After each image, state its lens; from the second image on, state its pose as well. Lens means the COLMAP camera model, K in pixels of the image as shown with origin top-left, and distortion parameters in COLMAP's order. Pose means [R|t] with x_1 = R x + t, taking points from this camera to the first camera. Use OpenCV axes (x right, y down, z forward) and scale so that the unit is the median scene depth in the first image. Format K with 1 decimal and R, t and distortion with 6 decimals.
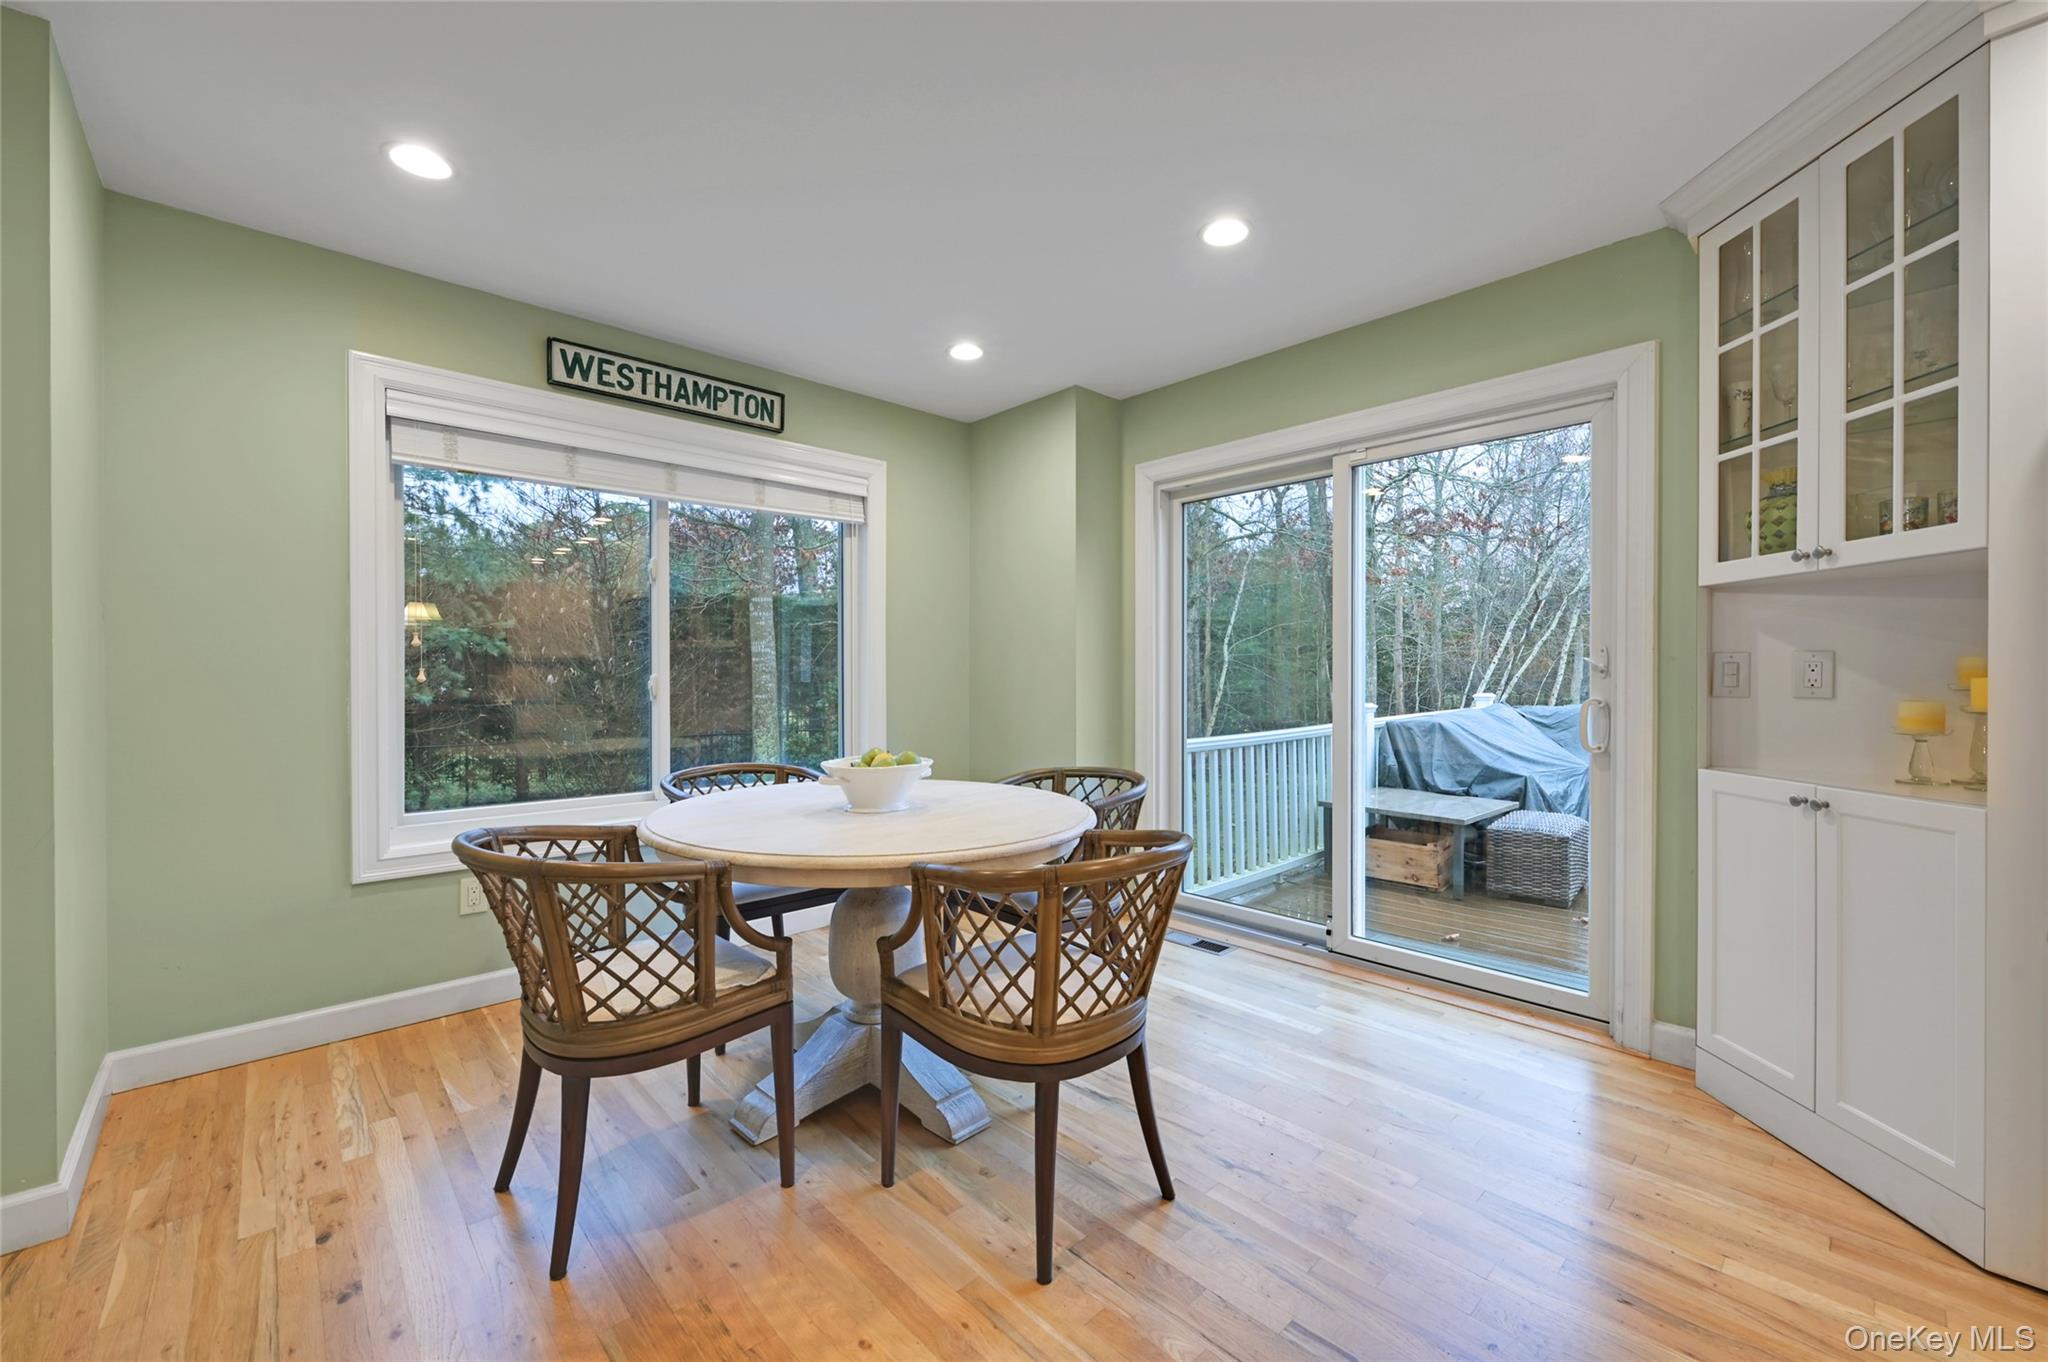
lens RADIAL K [[814.6, 0, 1020.2], [0, 814.6, 677.4], [0, 0, 1]] dist [-0.002684, 0.000369]
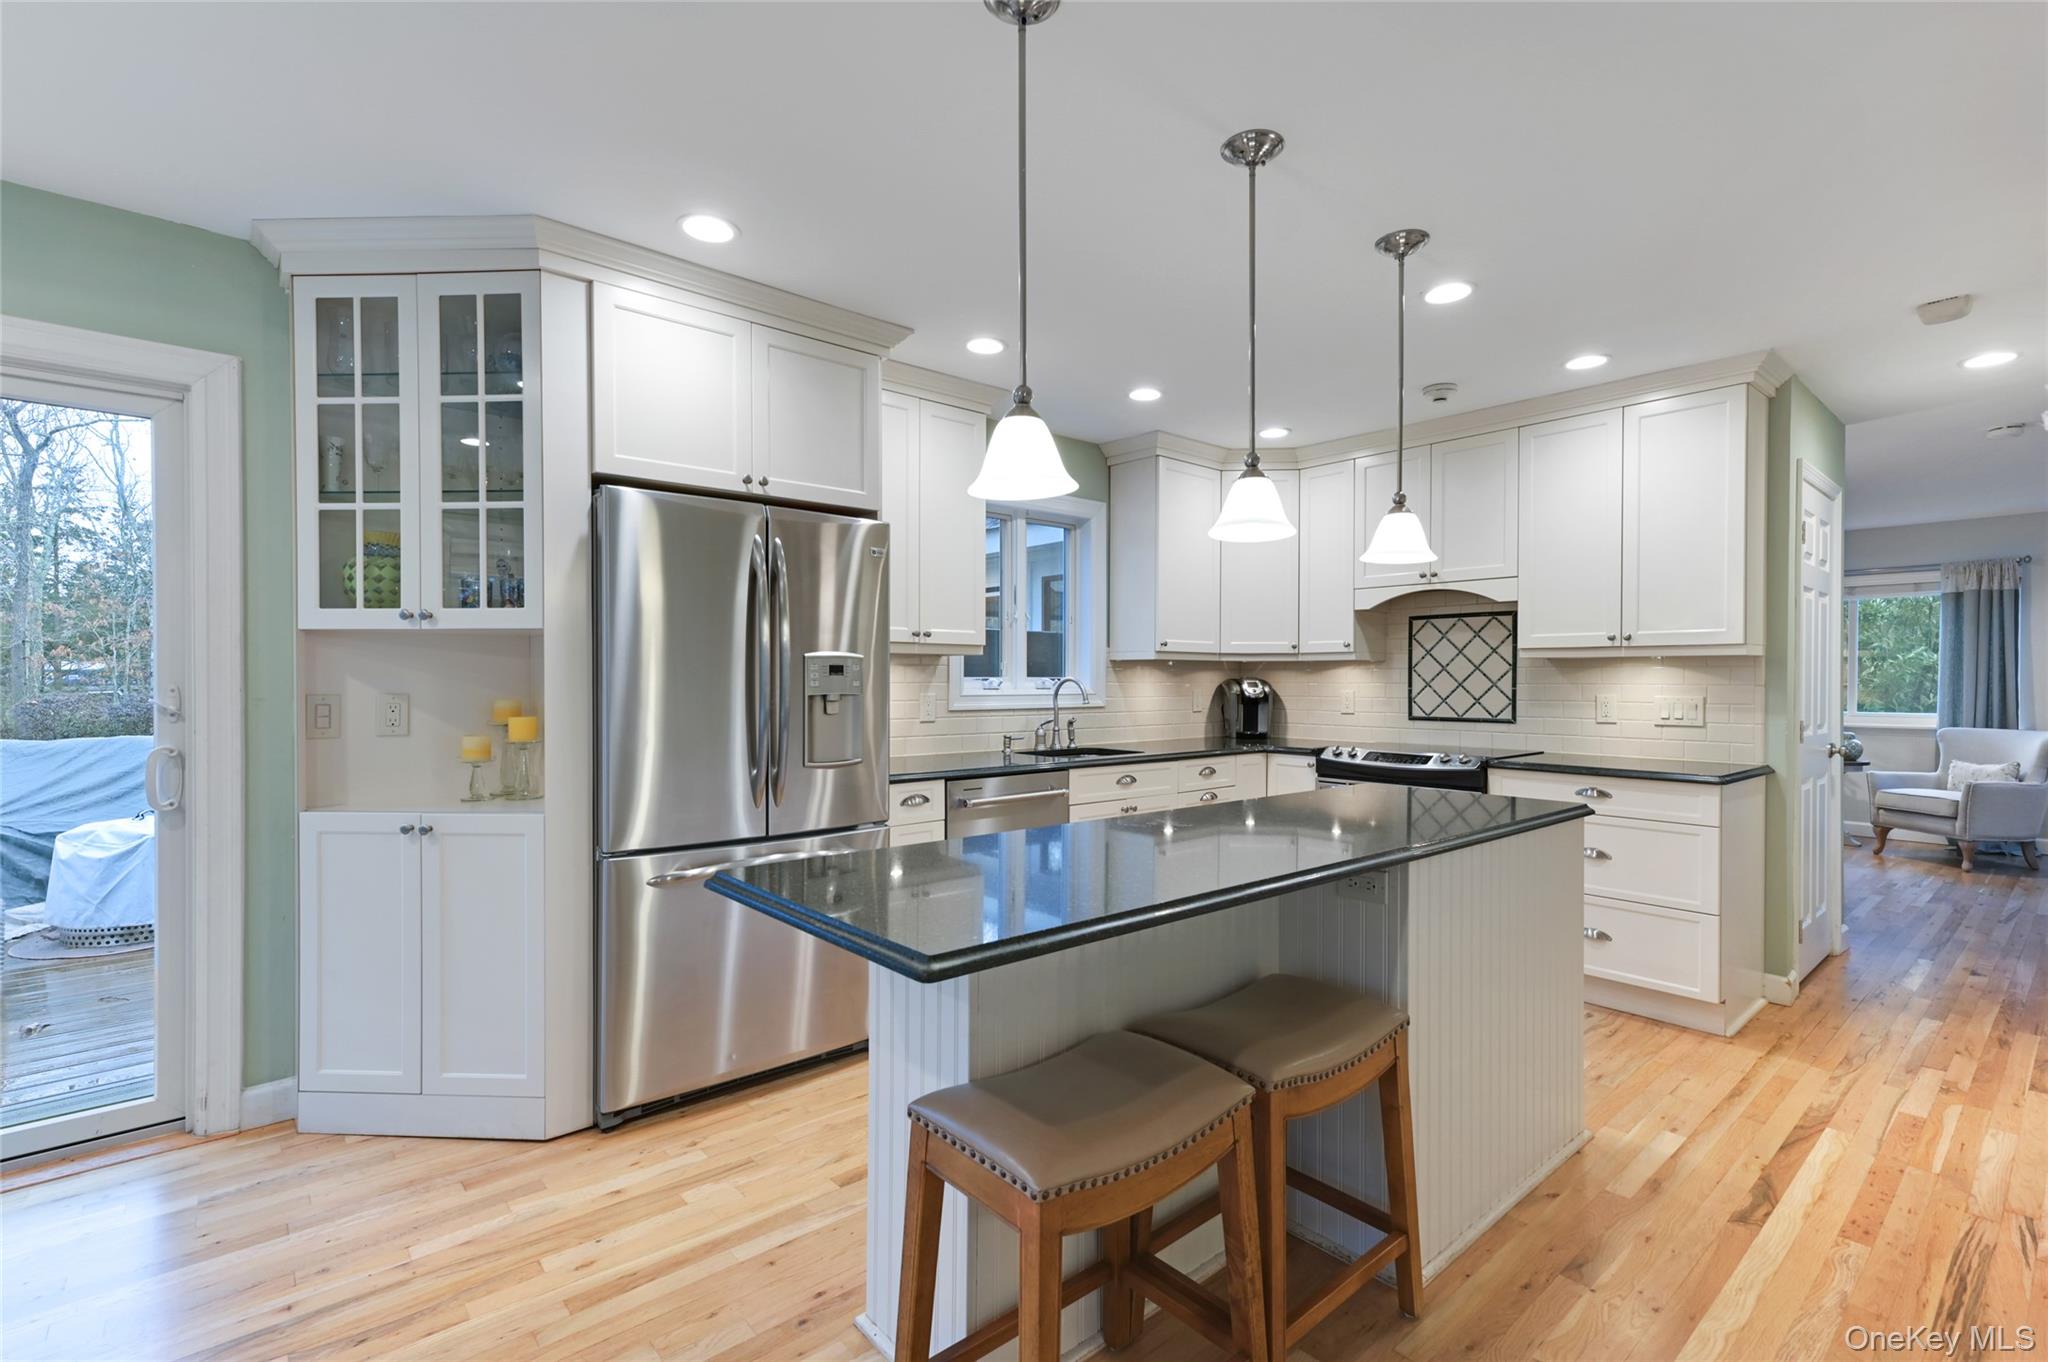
lens RADIAL K [[915.4, 0, 1021.1], [0, 915.4, 683.5], [0, 0, 1]] dist [0.003751, 0.000487]
pose [[0.035326, -0.001913, 0.999374, -0.280678], [0.003567, 0.999992, 0.001788, -0.048432], [-0.999369, 0.003502, 0.035333, 0.083738]]
